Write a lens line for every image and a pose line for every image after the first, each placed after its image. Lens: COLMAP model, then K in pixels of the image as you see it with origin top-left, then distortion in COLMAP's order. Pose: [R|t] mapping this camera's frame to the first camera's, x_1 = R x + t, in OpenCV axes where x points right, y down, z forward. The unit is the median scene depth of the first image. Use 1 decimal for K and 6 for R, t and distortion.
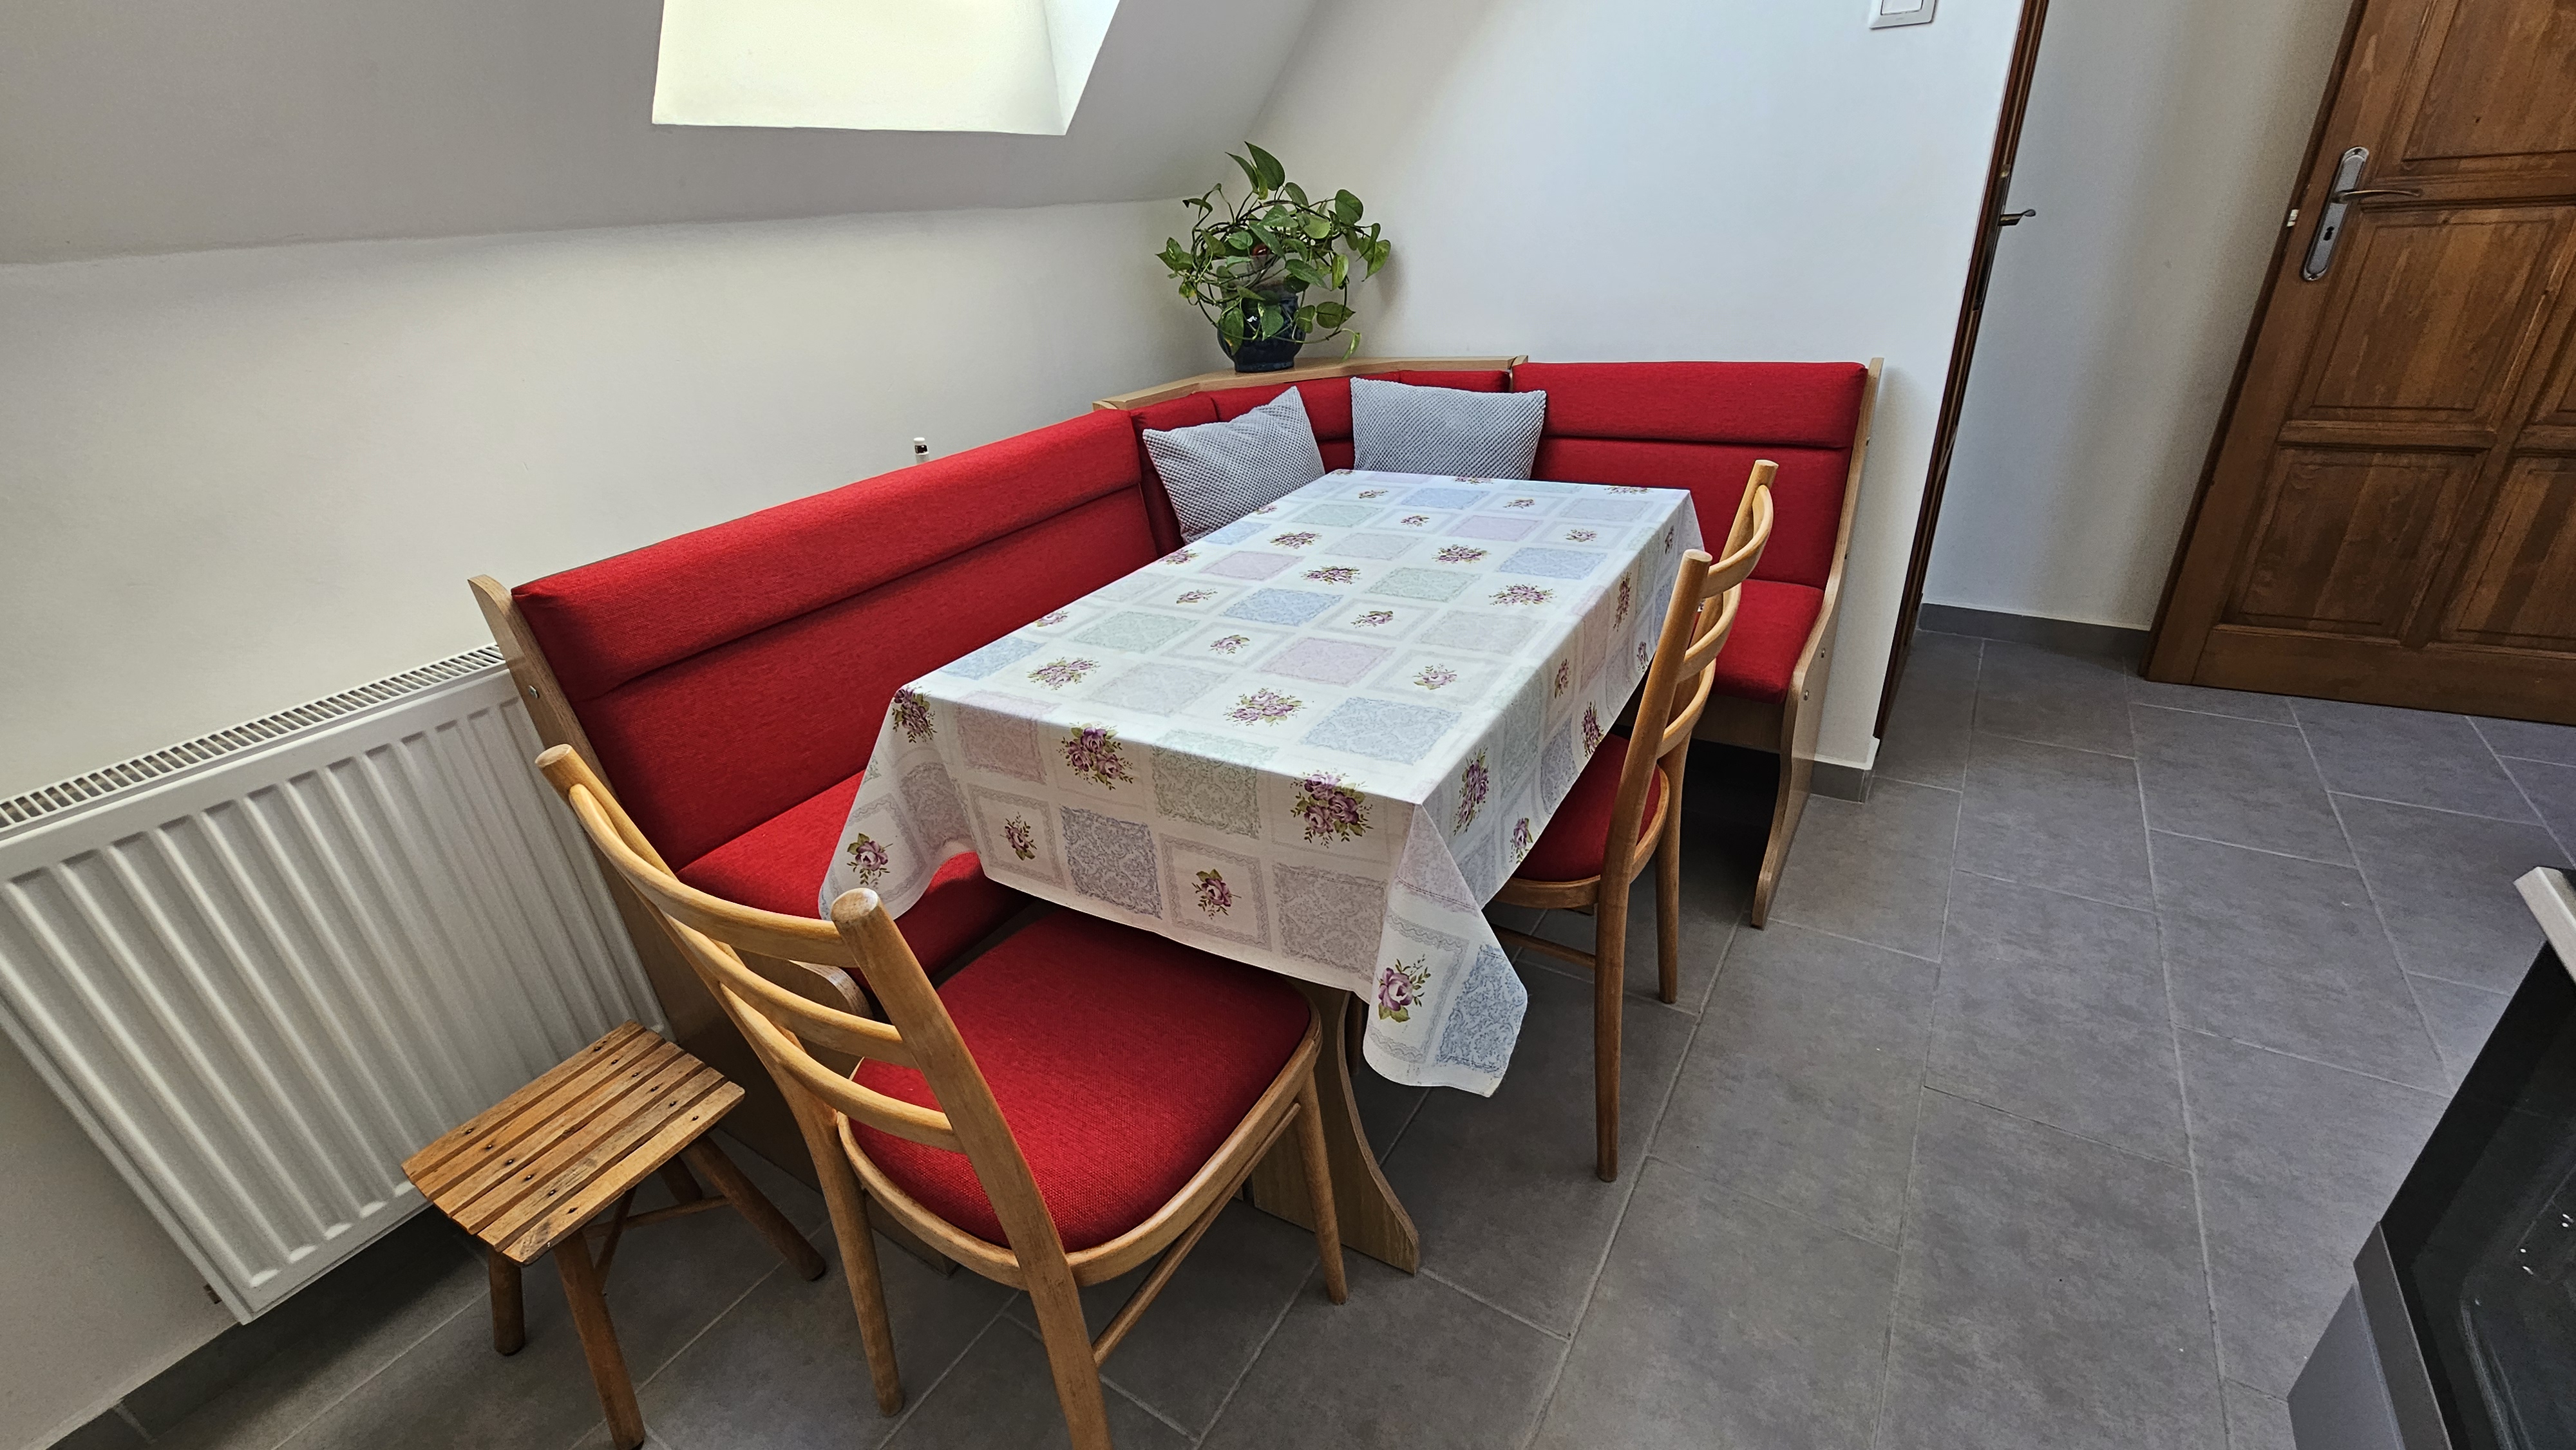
lens RADIAL K [[1048.1, 0, 1311.4], [0, 1048.1, 721.8], [0, 0, 1]] dist [0.001341, -0.000340]
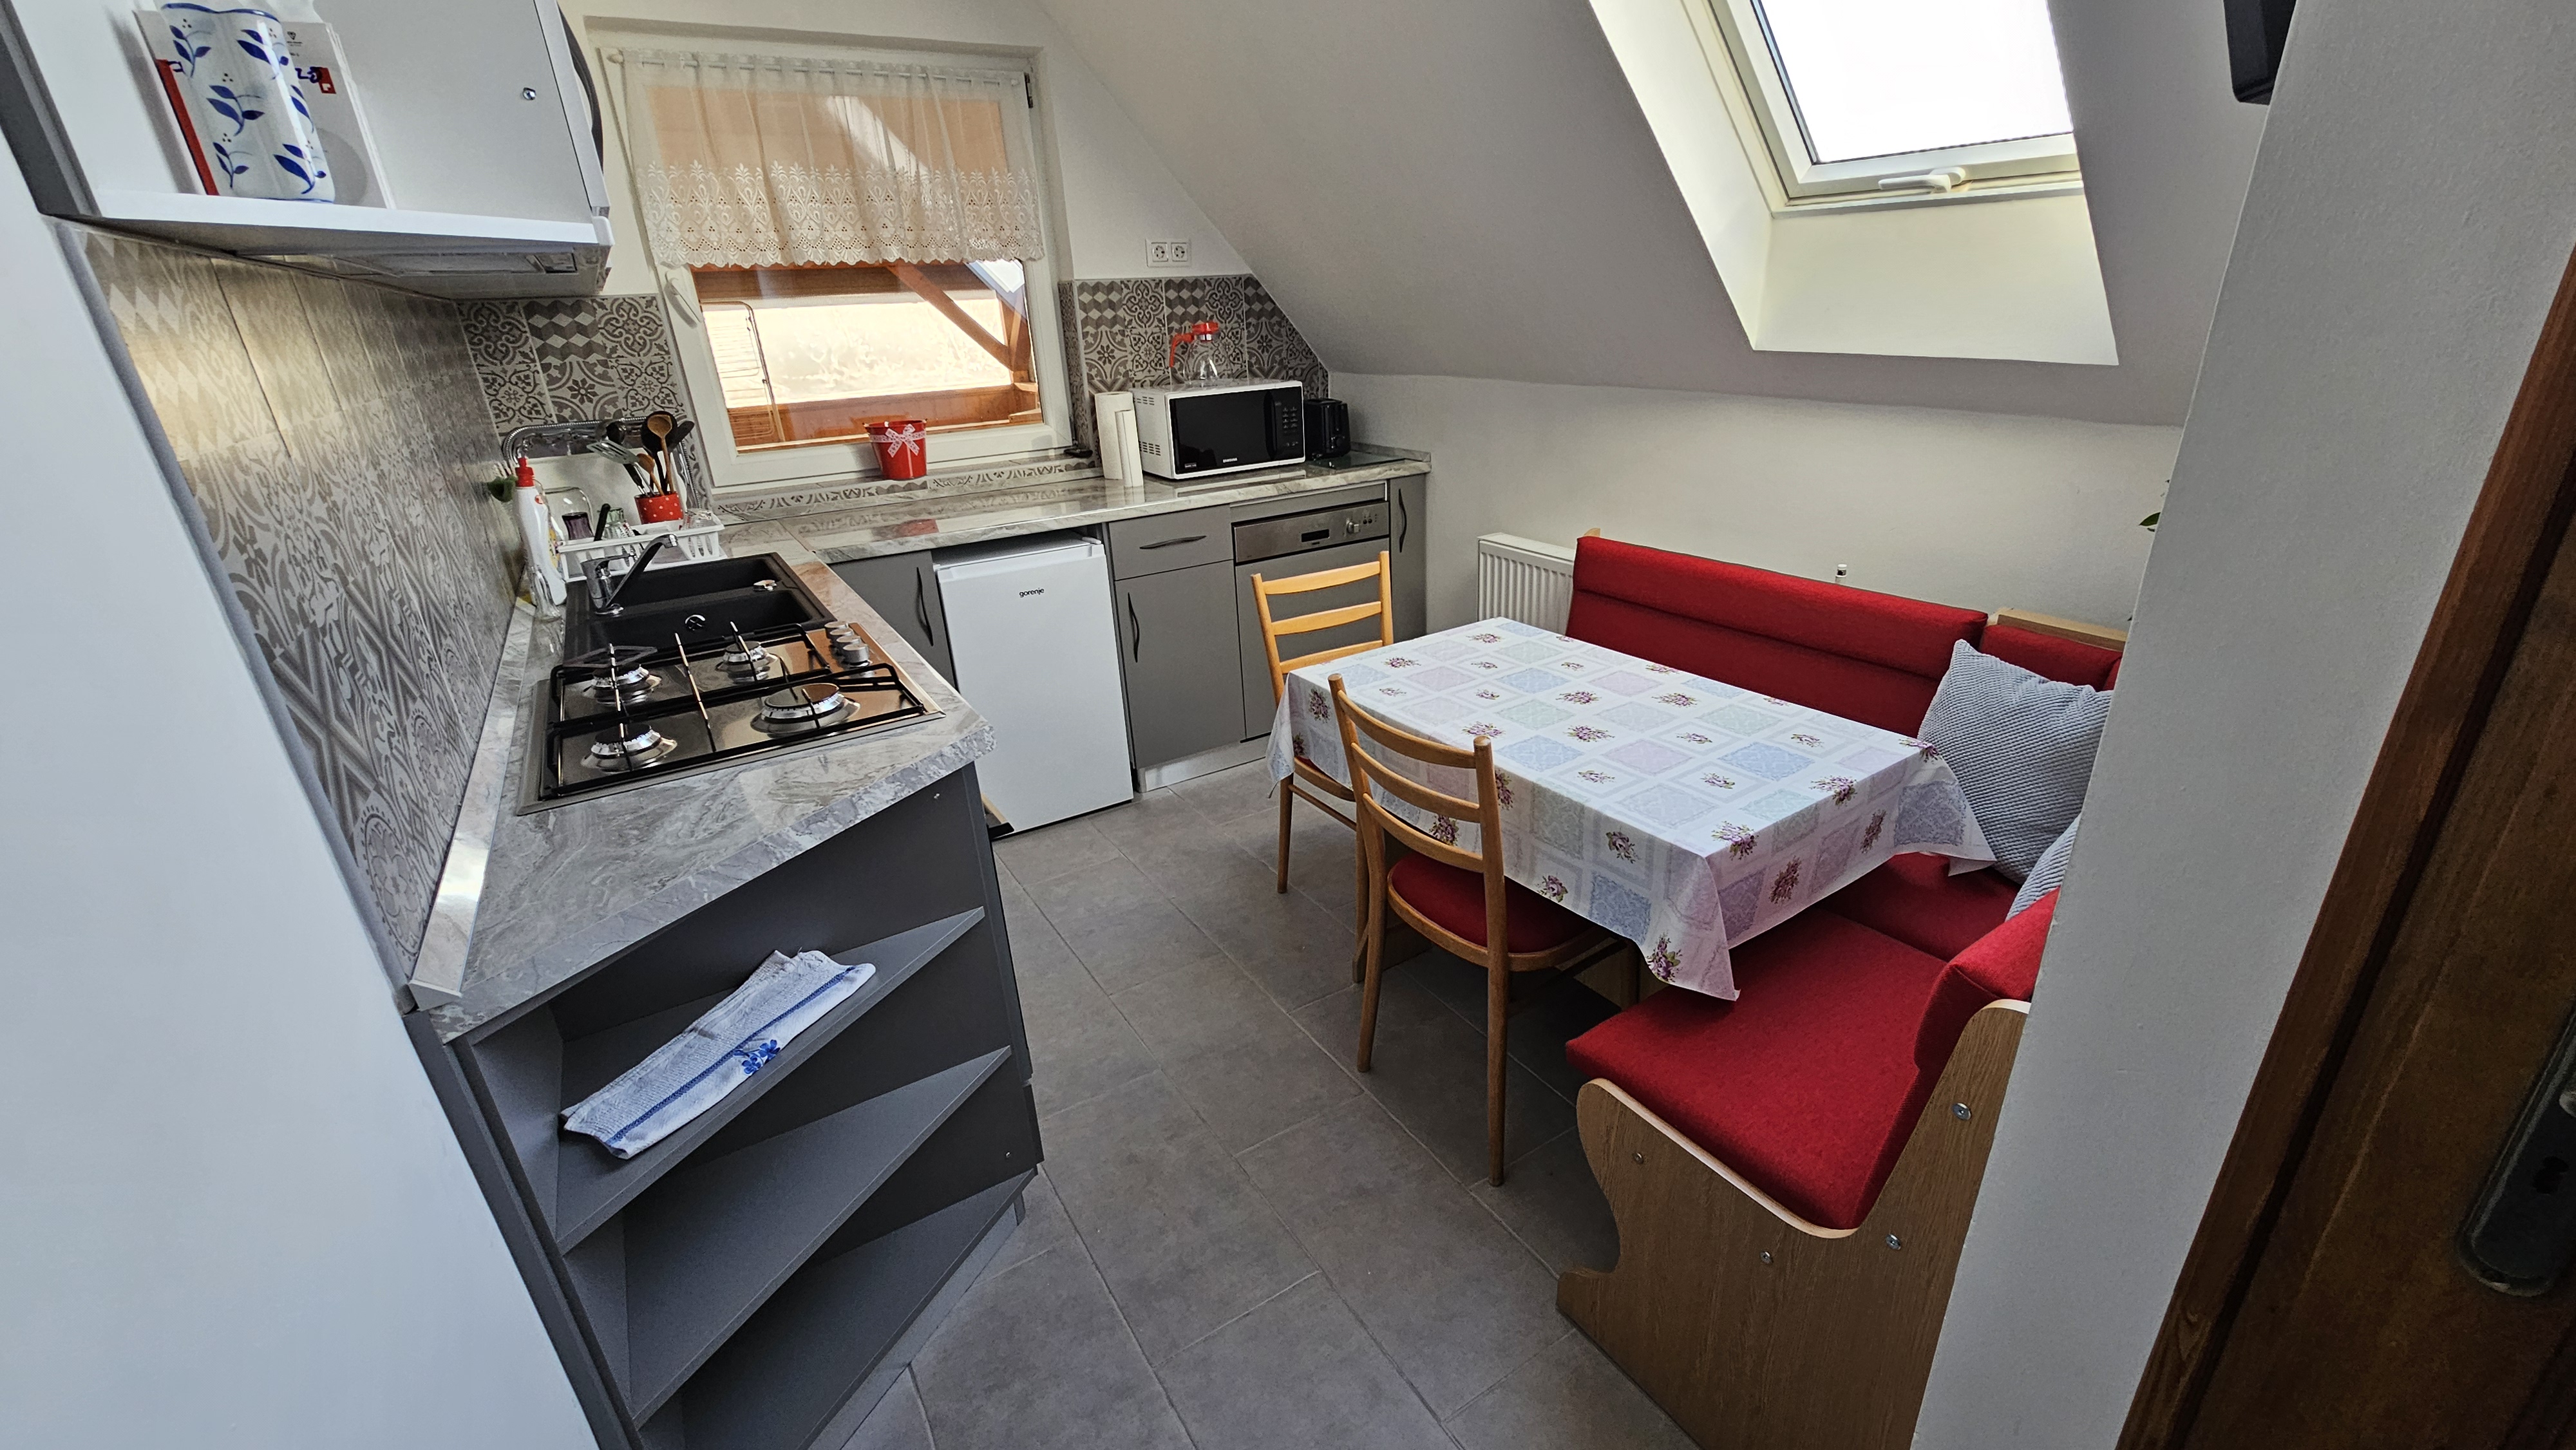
lens RADIAL K [[1048.1, 0, 1312.6], [0, 1048.1, 726.8], [0, 0, 1]] dist [0.001341, -0.000340]
pose [[-0.424017, 0.418498, -0.803162, 1.386516], [-0.344253, 0.745786, 0.570344, -0.824894], [0.837675, 0.518327, -0.172157, 0.969186]]
